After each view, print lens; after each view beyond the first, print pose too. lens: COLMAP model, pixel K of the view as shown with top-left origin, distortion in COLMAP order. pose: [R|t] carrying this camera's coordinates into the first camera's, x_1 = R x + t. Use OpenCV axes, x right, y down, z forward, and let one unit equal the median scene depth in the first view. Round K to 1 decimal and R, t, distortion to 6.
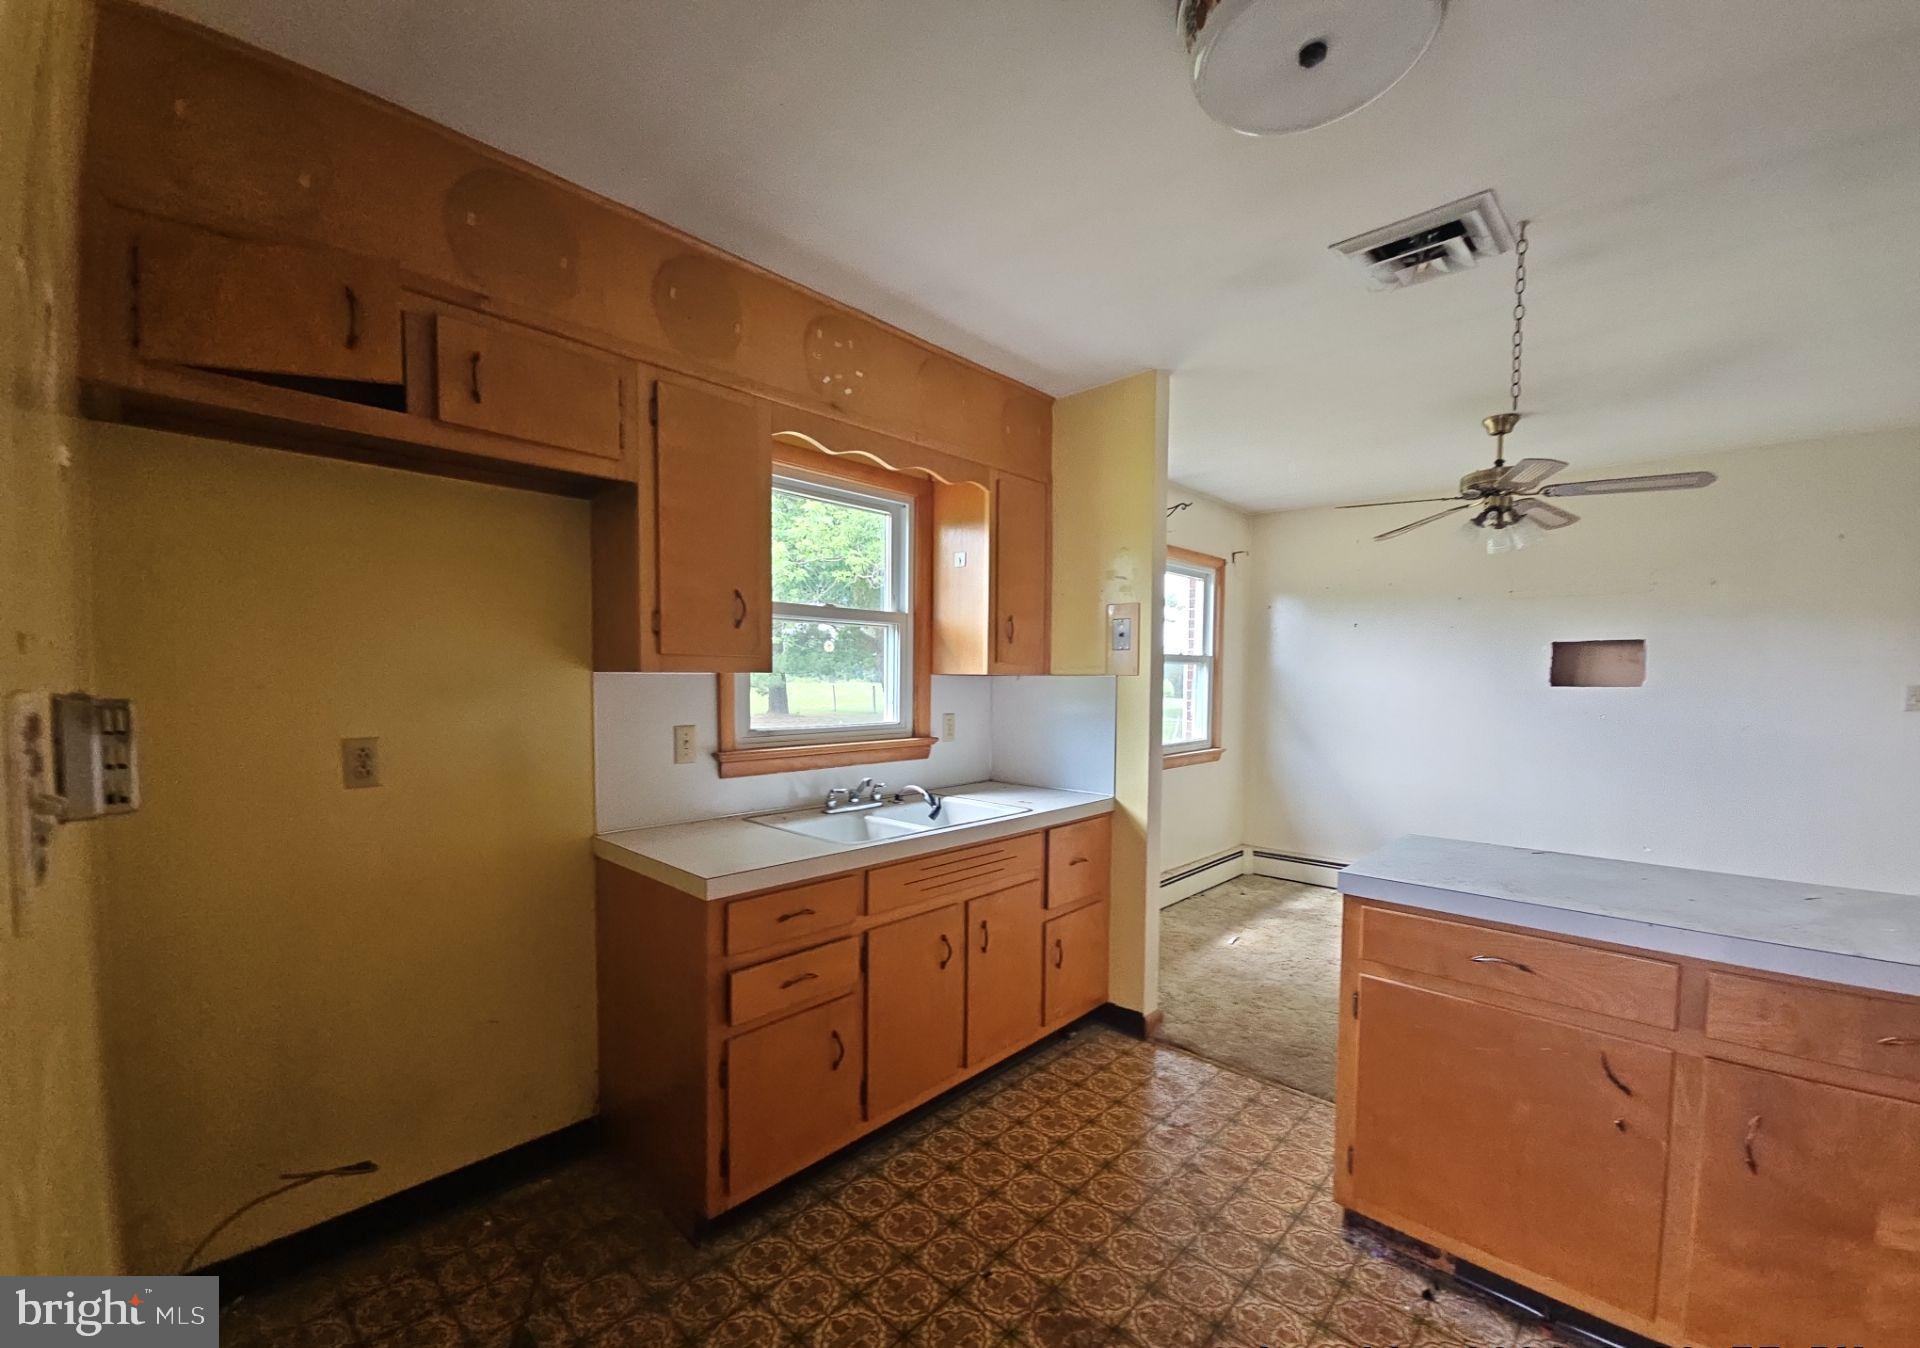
lens RADIAL K [[787.3, 0, 950.5], [0, 787.3, 720.3], [0, 0, 1]] dist [0.001528, -0.000505]
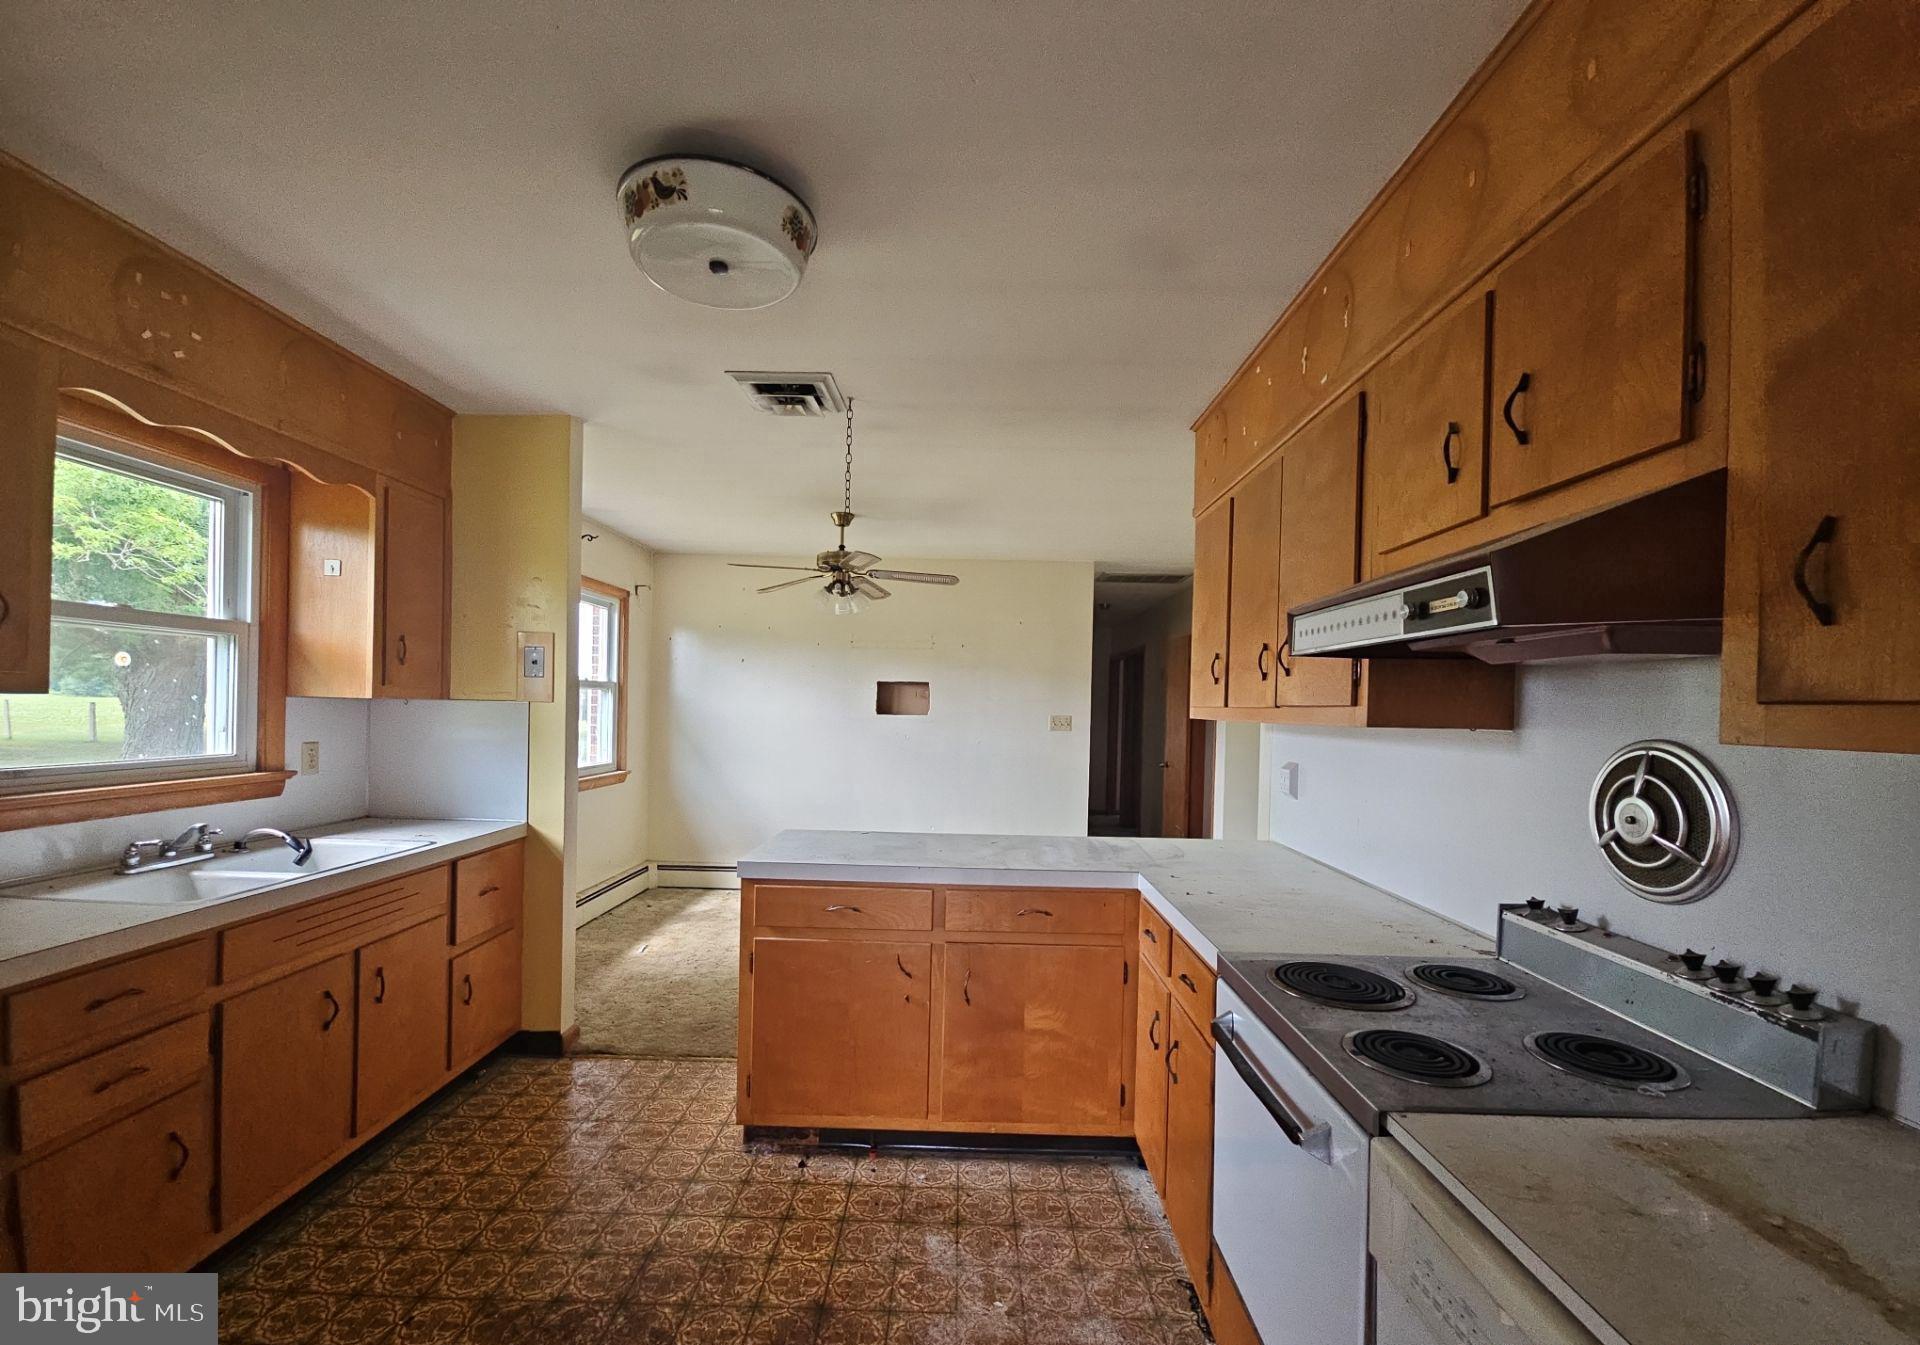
lens RADIAL K [[787.3, 0, 950.5], [0, 787.3, 718.8], [0, 0, 1]] dist [0.001528, -0.000505]
pose [[0.741602, 0.002601, 0.670836, -0.072882], [0.017083, 0.999595, -0.022762, -0.003220], [-0.670623, 0.028340, 0.741257, -0.123864]]
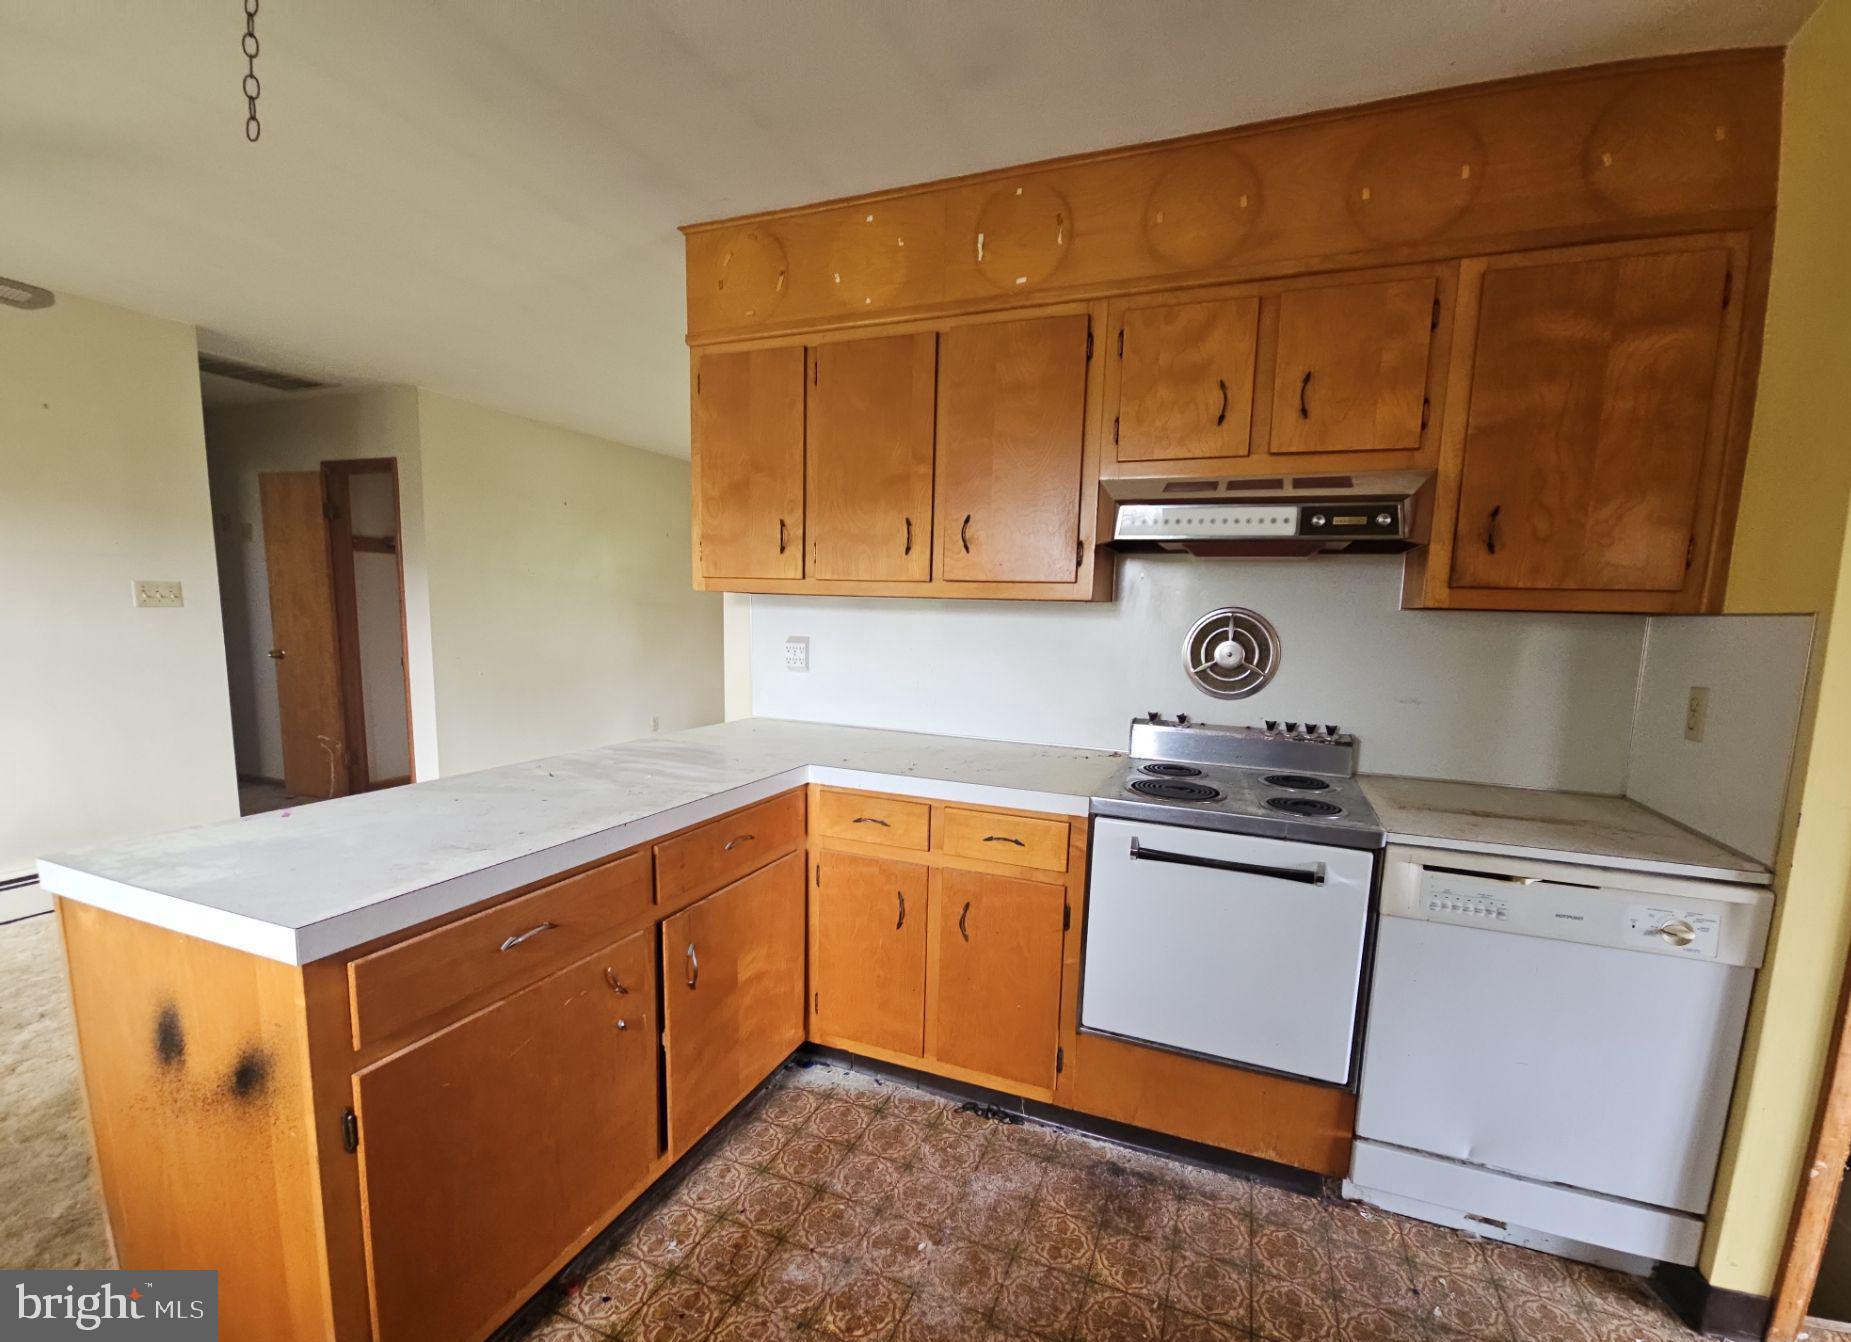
lens RADIAL K [[795.8, 0, 931.4], [0, 795.8, 720.8], [0, 0, 1]] dist [0.000771, 0.000081]
pose [[-0.379129, -0.145123, 0.913893, -0.094382], [0.018751, 0.986218, 0.164387, -0.018363], [-0.925154, 0.079460, -0.371183, 0.520611]]
